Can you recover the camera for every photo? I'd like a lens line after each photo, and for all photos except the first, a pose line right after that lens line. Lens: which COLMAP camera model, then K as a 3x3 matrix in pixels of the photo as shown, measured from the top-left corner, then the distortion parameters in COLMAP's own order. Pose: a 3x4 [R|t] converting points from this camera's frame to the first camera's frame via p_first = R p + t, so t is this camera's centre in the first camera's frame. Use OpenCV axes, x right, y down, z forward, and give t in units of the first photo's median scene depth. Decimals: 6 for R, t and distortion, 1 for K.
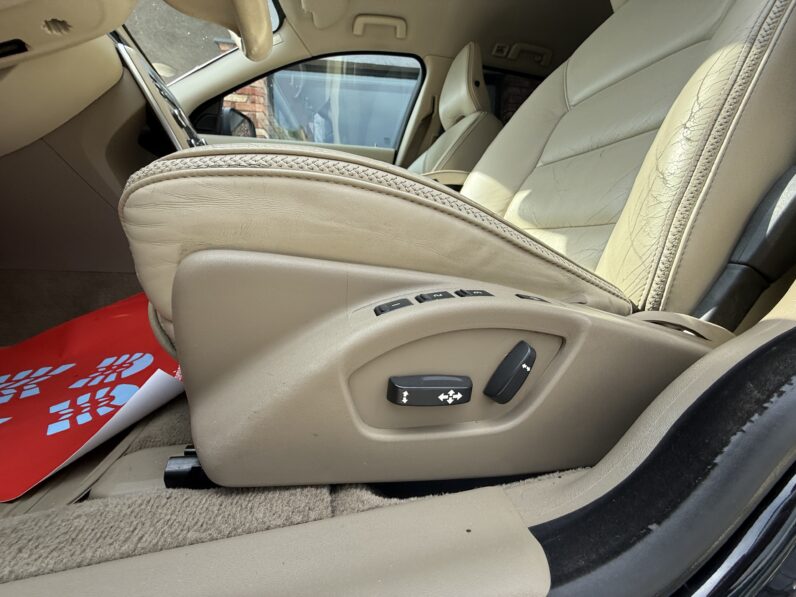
lens RADIAL K [[319.4, 0, 395.6], [0, 319.4, 296.2], [0, 0, 1]] dist [0.002646, 0.000231]
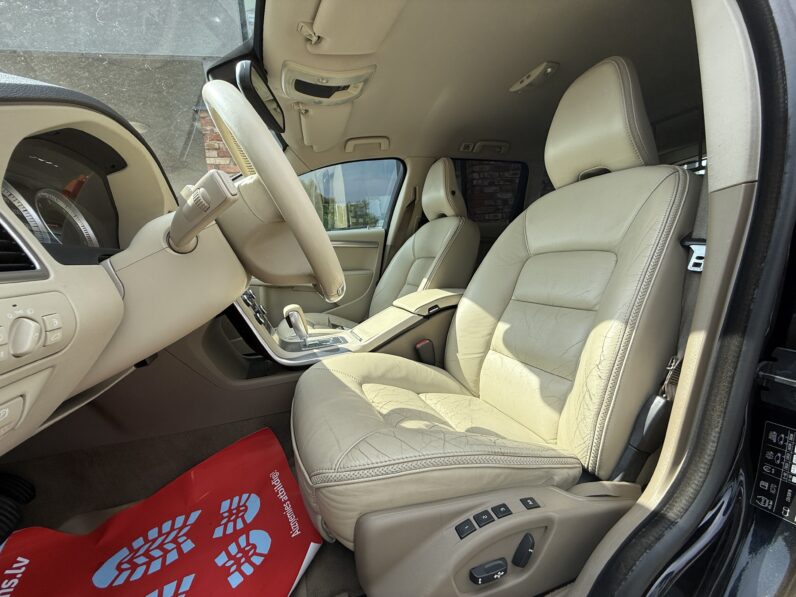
lens RADIAL K [[319.4, 0, 395.6], [0, 319.4, 296.2], [0, 0, 1]] dist [0.002646, 0.000231]
pose [[0.993348, -0.096739, 0.062458, -0.190820], [0.098135, 0.994979, -0.019664, -0.636068], [-0.060243, 0.025663, 0.997854, -0.466659]]
